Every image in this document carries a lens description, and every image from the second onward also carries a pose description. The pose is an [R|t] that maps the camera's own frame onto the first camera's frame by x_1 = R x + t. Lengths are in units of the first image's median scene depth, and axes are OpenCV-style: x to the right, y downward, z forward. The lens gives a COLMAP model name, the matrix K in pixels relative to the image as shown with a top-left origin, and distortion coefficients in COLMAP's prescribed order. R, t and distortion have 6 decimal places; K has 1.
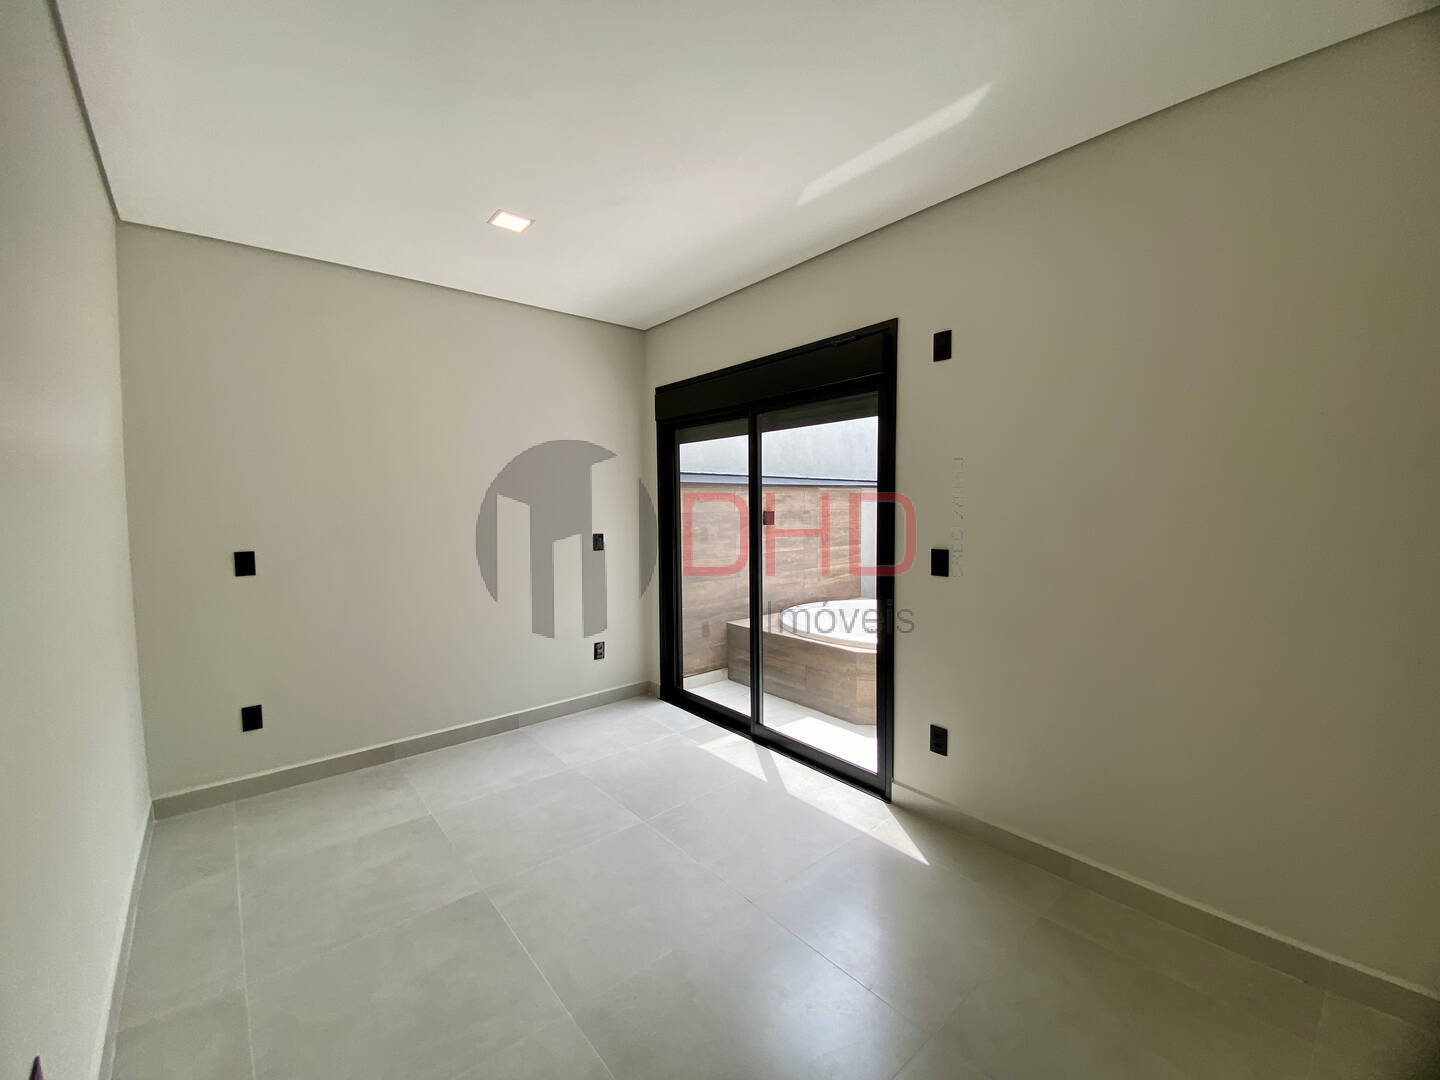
lens RADIAL K [[581.2, 0, 720.0], [0, 581.2, 533.3], [0, 0, 1]] dist [-0.000641, -0.000388]
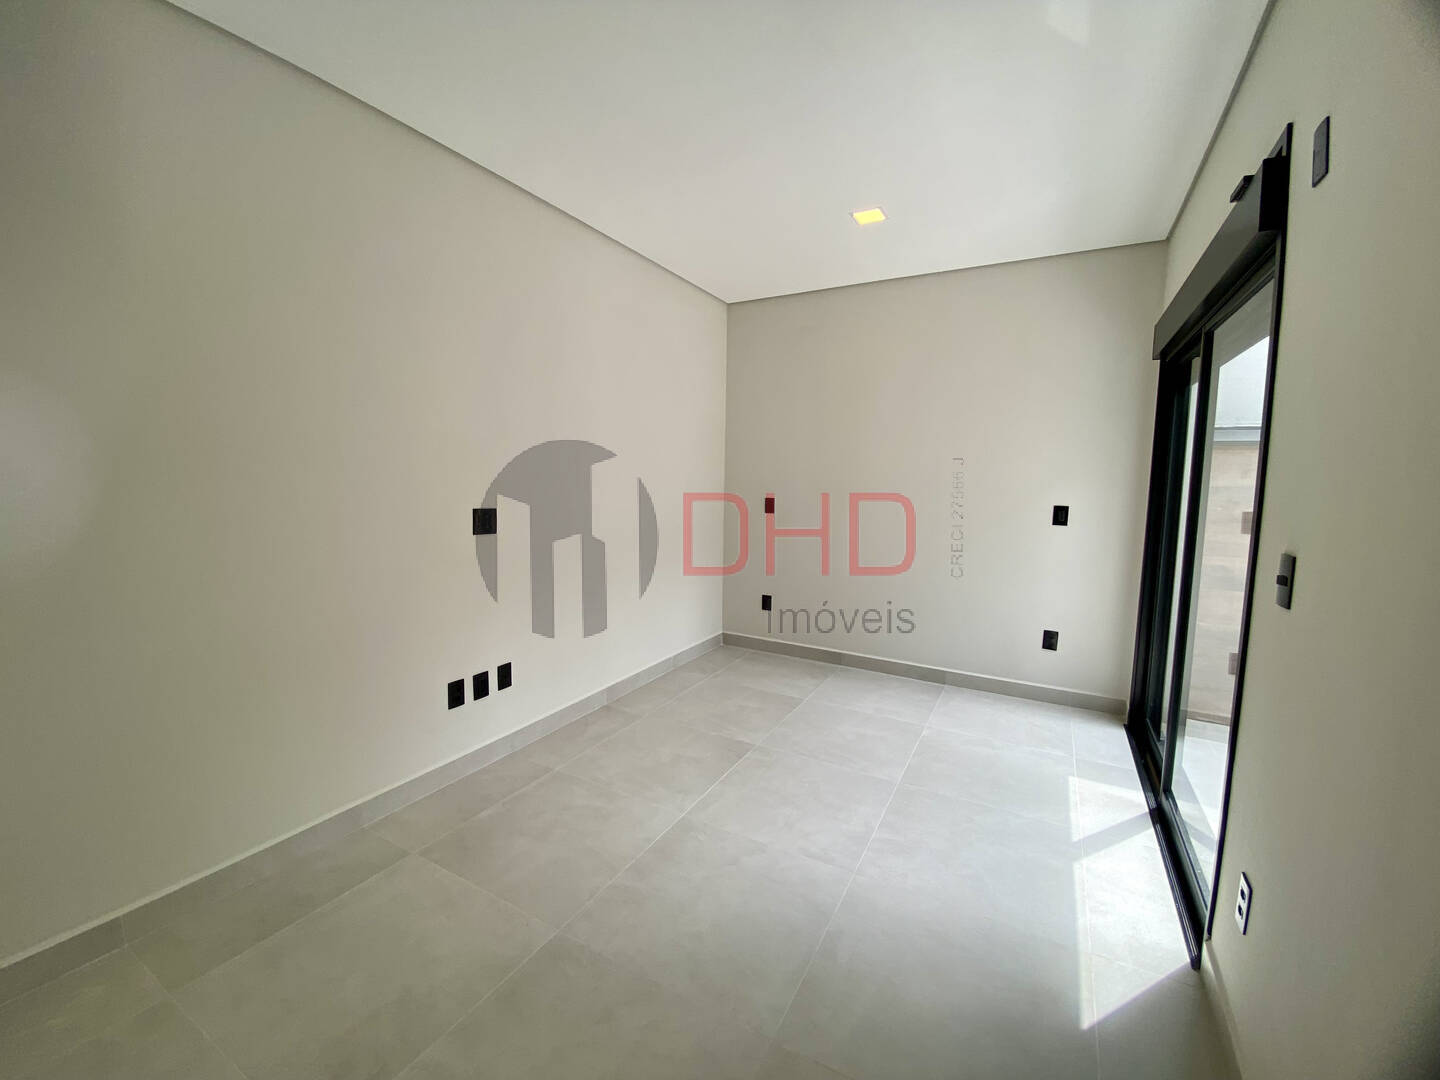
lens RADIAL K [[581.2, 0, 720.0], [0, 581.2, 533.3], [0, 0, 1]] dist [-0.000641, -0.000388]
pose [[0.341783, 0.106259, -0.933752, 0.539576], [-0.066478, 0.993832, 0.088763, -0.002888], [0.937425, 0.031736, 0.346739, 0.283551]]
